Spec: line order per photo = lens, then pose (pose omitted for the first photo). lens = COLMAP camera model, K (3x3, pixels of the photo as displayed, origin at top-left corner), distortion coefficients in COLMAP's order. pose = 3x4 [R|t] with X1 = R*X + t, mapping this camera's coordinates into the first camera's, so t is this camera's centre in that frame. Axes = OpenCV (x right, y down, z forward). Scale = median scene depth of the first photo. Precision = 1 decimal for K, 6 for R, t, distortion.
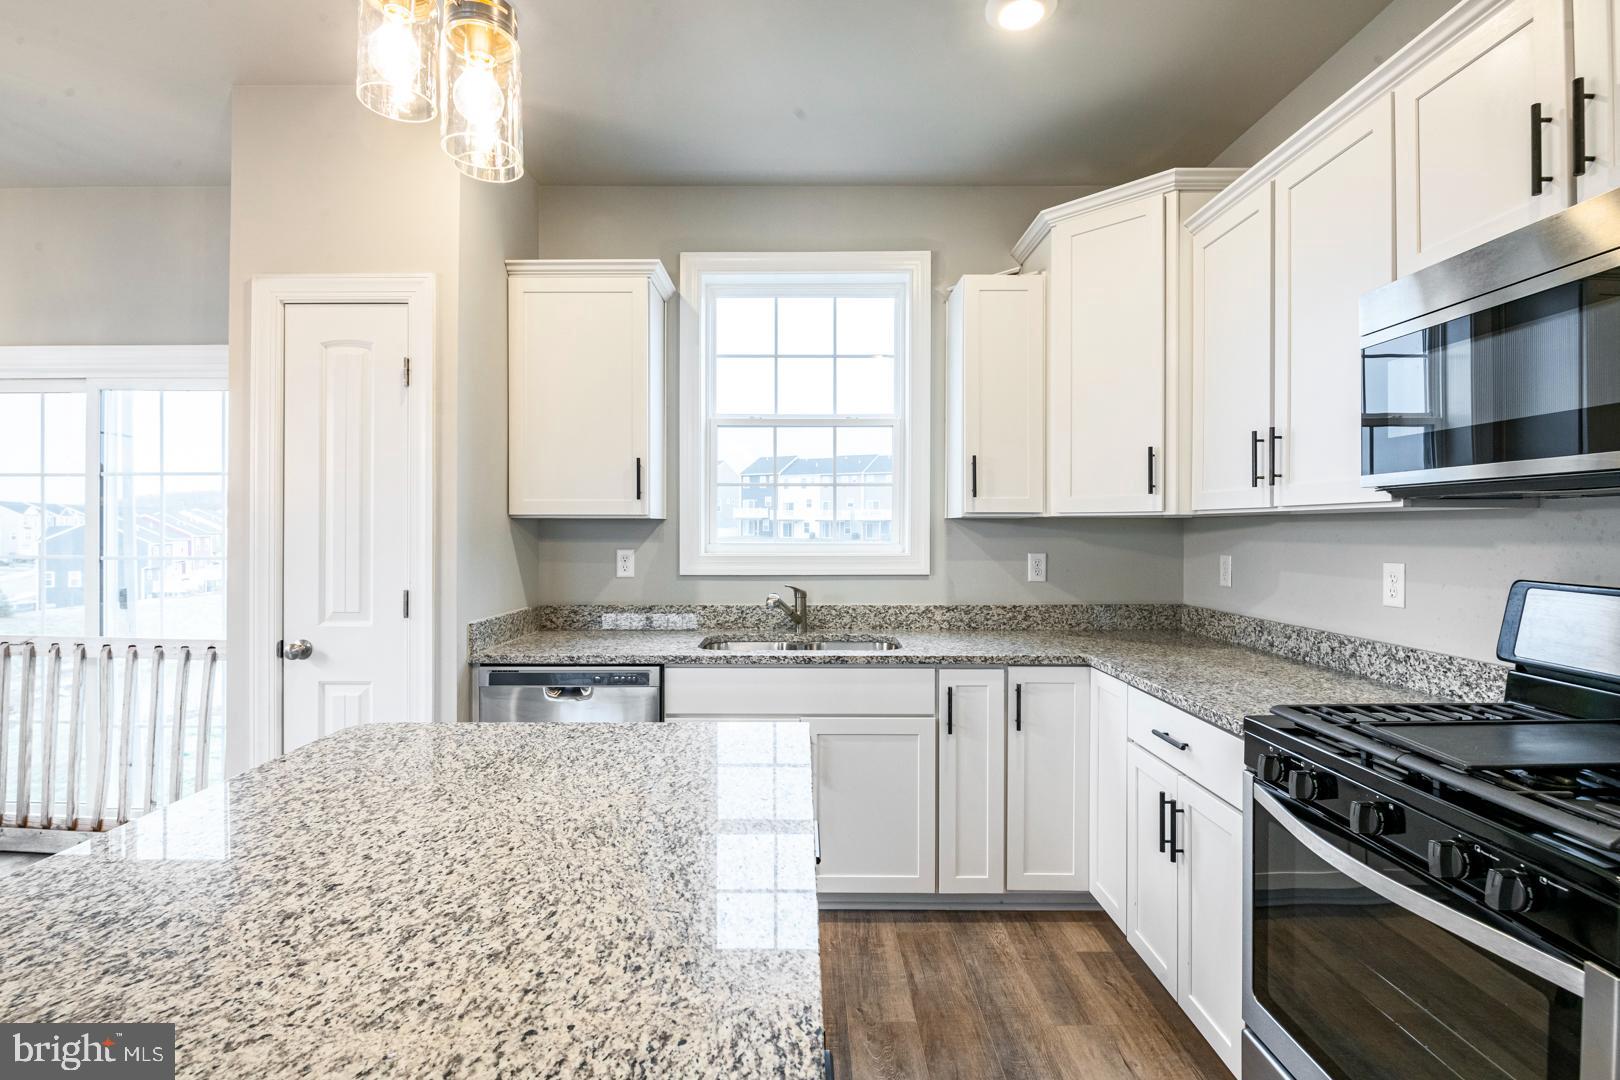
lens RADIAL K [[740.9, 0, 810.0], [0, 740.9, 540.0], [0, 0, 1]] dist [-0.001291, -0.000513]
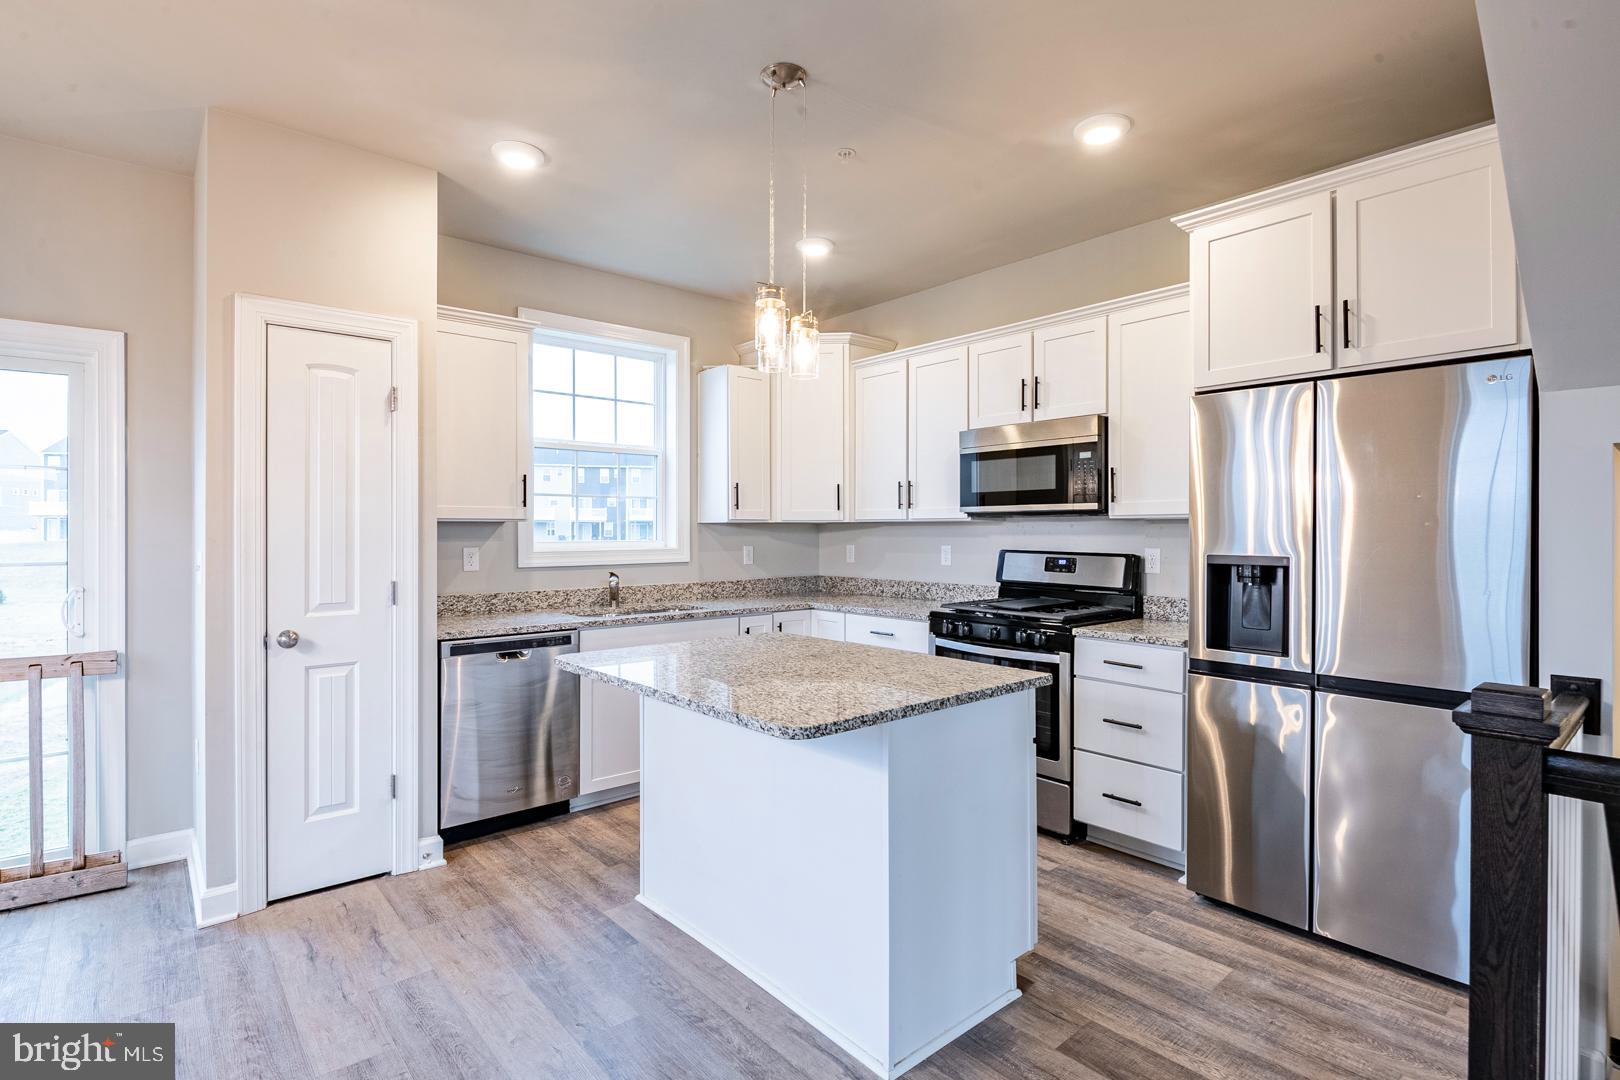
lens RADIAL K [[780.6, 0, 810.0], [0, 780.6, 540.0], [0, 0, 1]] dist [-0.000796, -0.000374]
pose [[0.752602, -0.009022, 0.658414, -0.828802], [0.010763, 0.999941, 0.001399, 0.006217], [-0.658387, 0.006033, 0.752655, -0.372396]]
